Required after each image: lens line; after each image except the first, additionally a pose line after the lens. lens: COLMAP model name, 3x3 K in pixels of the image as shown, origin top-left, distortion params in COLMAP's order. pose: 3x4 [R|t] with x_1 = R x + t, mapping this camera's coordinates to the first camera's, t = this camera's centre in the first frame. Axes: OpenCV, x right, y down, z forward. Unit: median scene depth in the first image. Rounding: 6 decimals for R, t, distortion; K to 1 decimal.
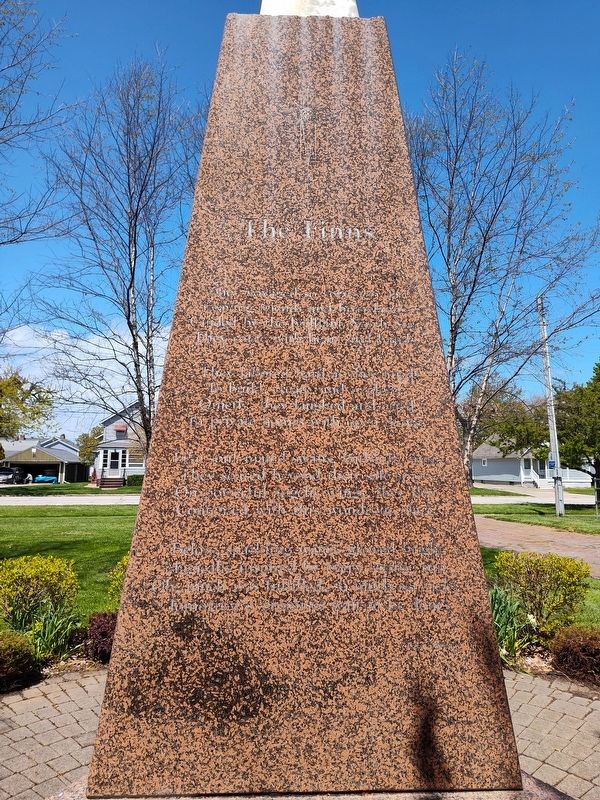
lens RADIAL K [[552.6, 0, 304.2], [0, 552.6, 400.6], [0, 0, 1]] dist [0.043154, -0.039077]
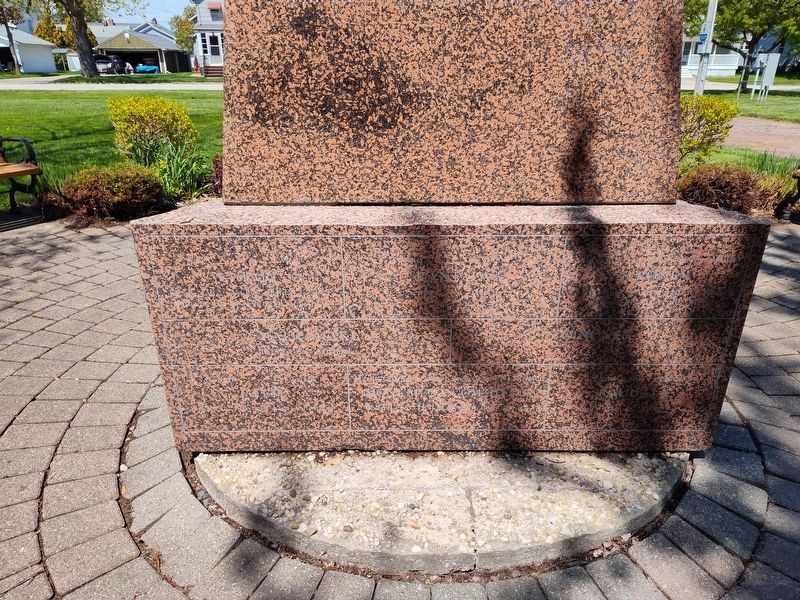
lens RADIAL K [[552.6, 0, 399.6], [0, 552.6, 301.4], [0, 0, 1]] dist [0.043154, -0.039077]
pose [[0.999346, 0.006216, -0.035625, -0.043286], [0.012554, 0.864221, 0.502956, 0.350488], [0.033915, -0.503074, 0.863578, 0.080825]]
